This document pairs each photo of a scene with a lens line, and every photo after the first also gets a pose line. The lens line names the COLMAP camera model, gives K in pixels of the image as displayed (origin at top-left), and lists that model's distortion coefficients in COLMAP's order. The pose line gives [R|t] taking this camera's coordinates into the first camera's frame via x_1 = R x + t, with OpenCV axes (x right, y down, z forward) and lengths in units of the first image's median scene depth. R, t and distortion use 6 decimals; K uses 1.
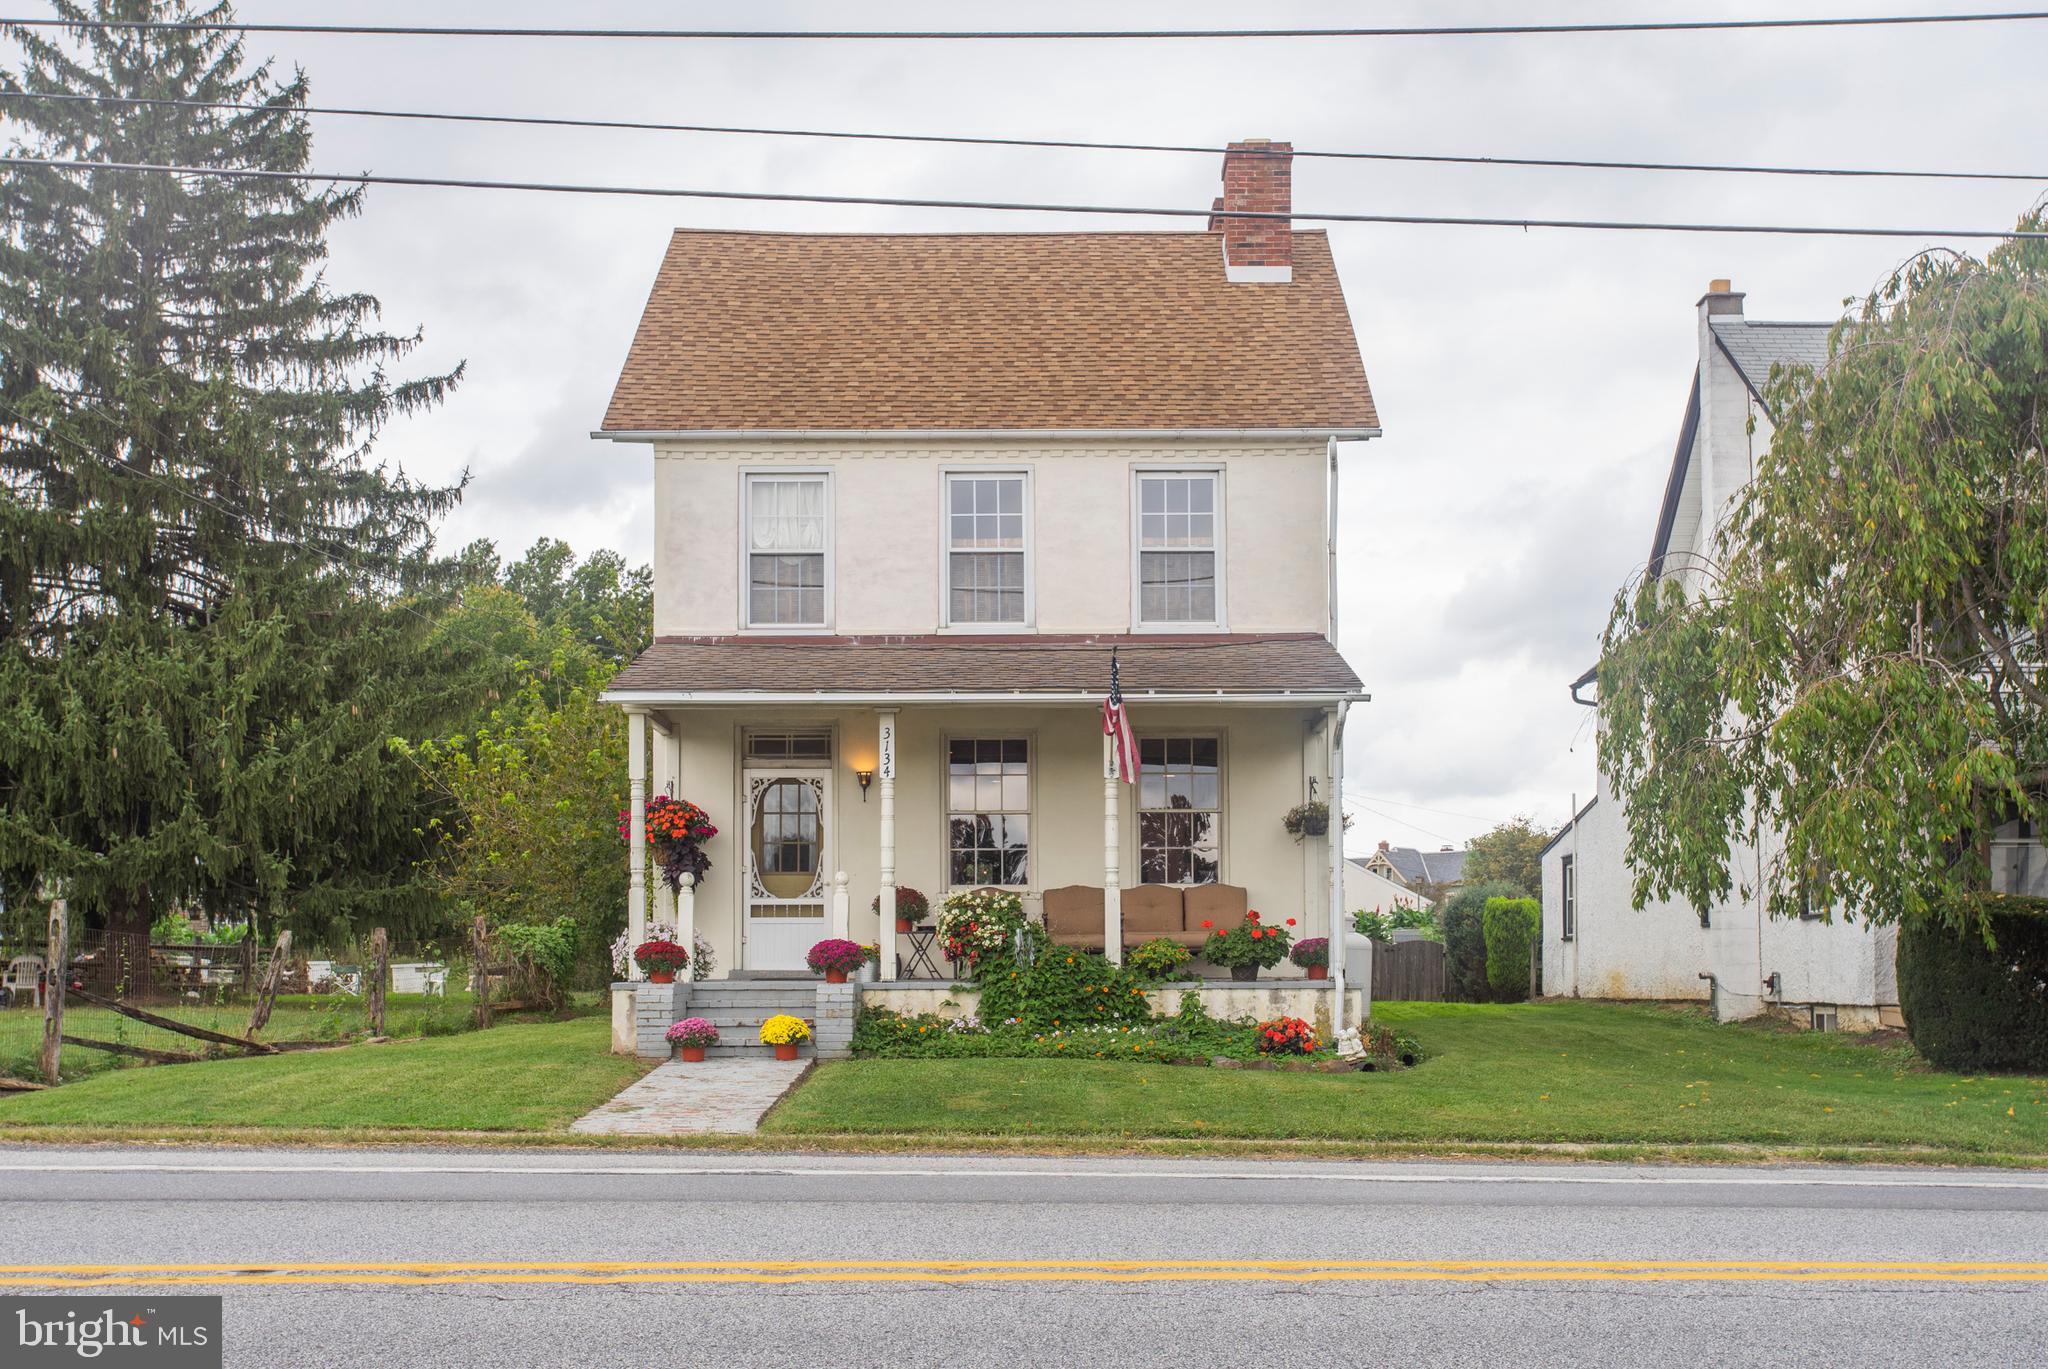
lens RADIAL K [[2334.5, 0, 1018.1], [0, 2334.5, 711.3], [0, 0, 1]] dist [0.003276, 0.029487]
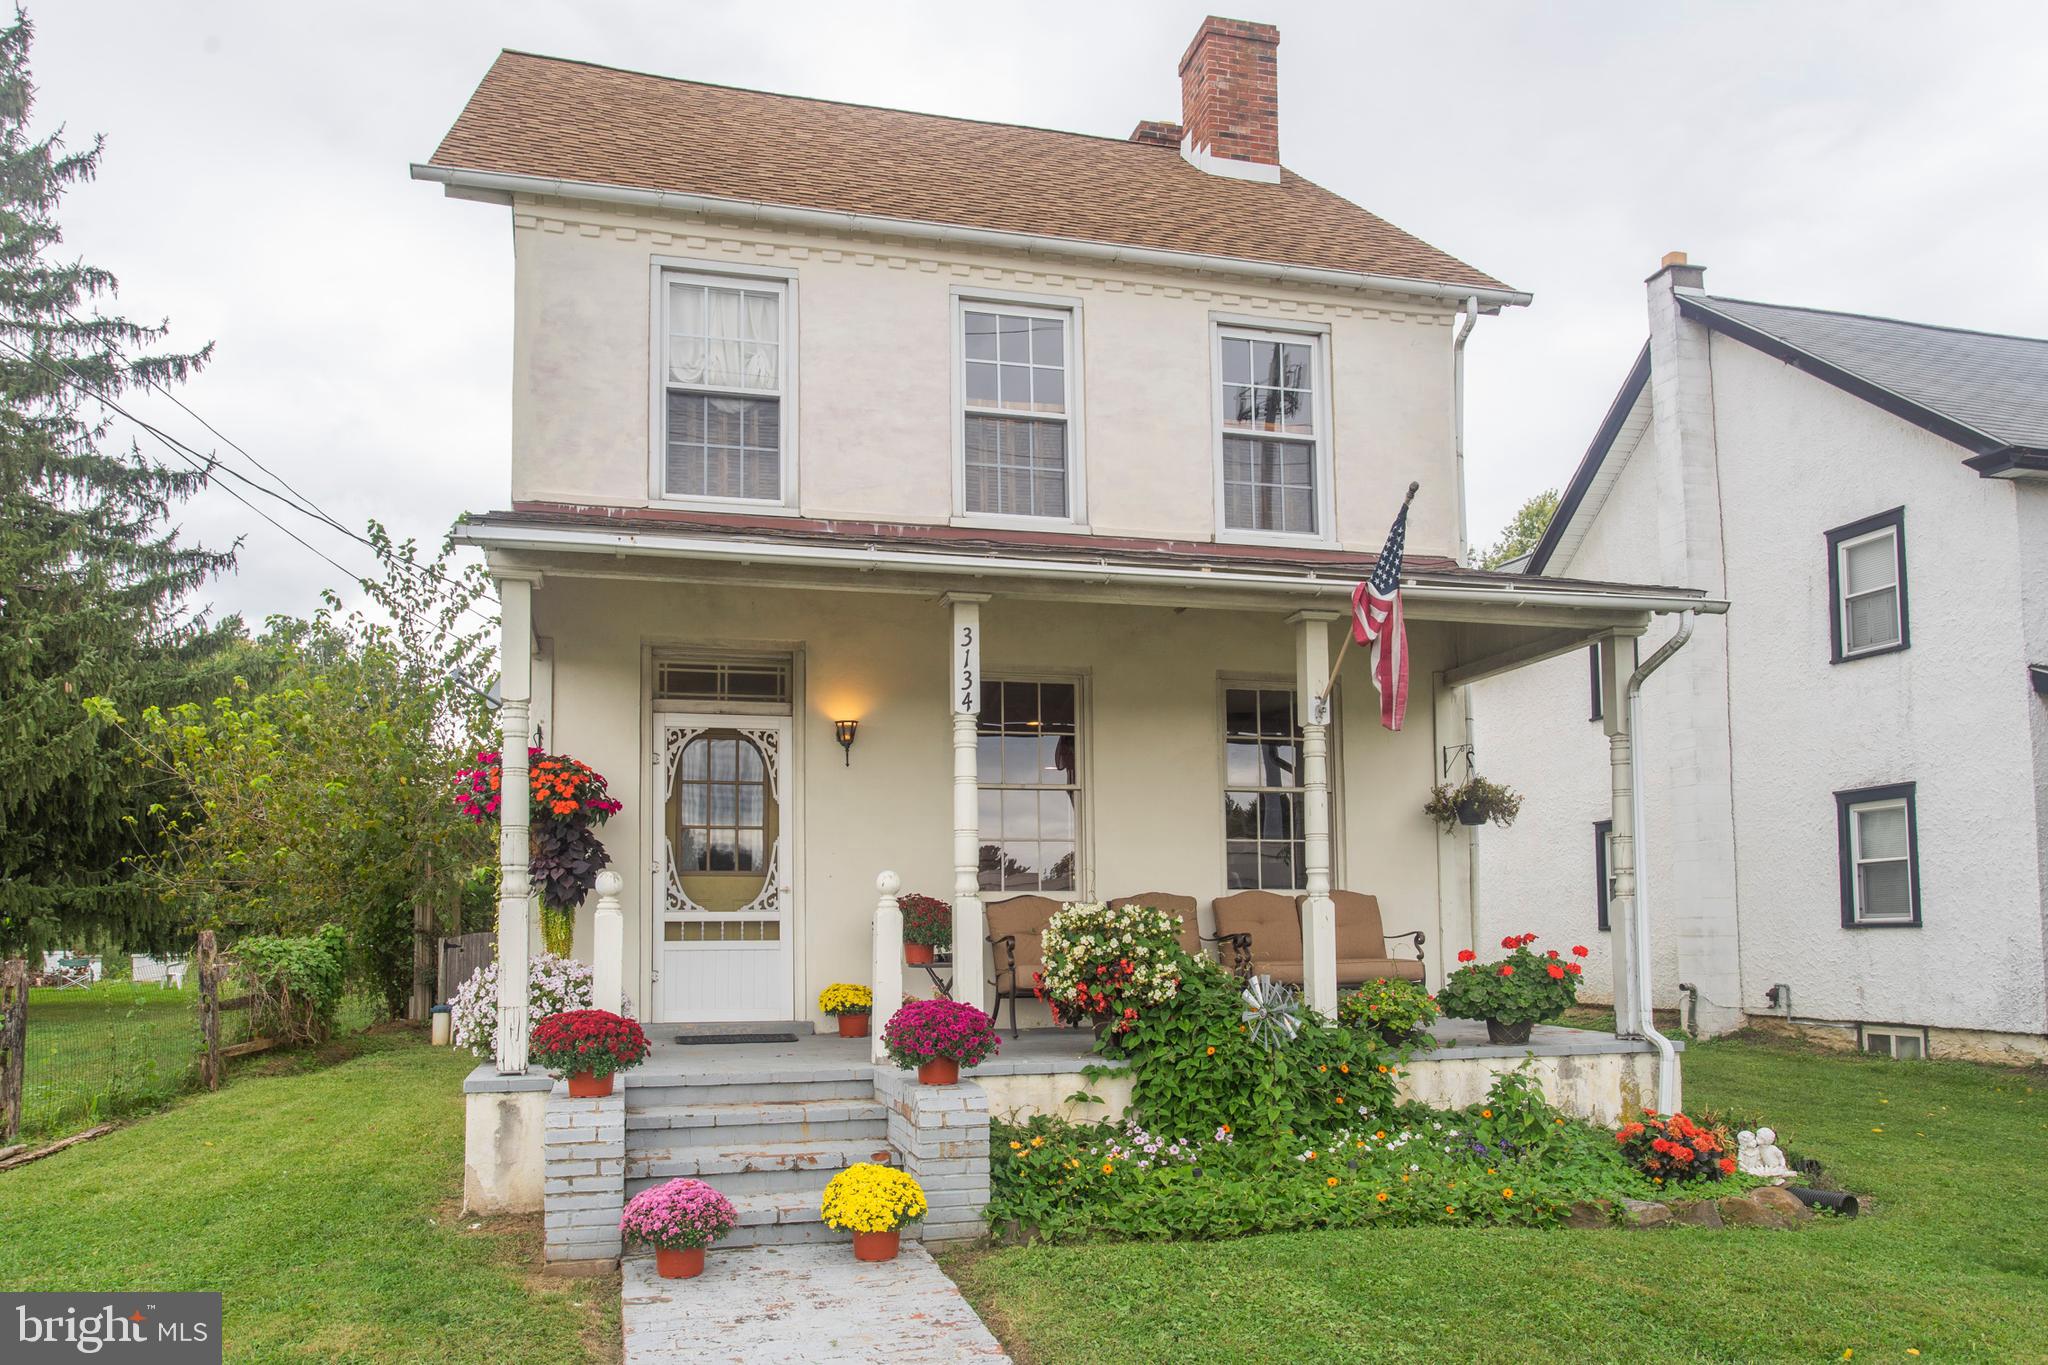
lens RADIAL K [[1446.5, 0, 1030.3], [0, 1446.5, 796.4], [0, 0, 1]] dist [-0.007558, 0.000452]
pose [[0.961480, 0.018520, 0.274250, -0.126298], [-0.023096, 0.999643, 0.013466, 0.039955], [-0.273903, -0.019282, 0.961564, 0.580610]]
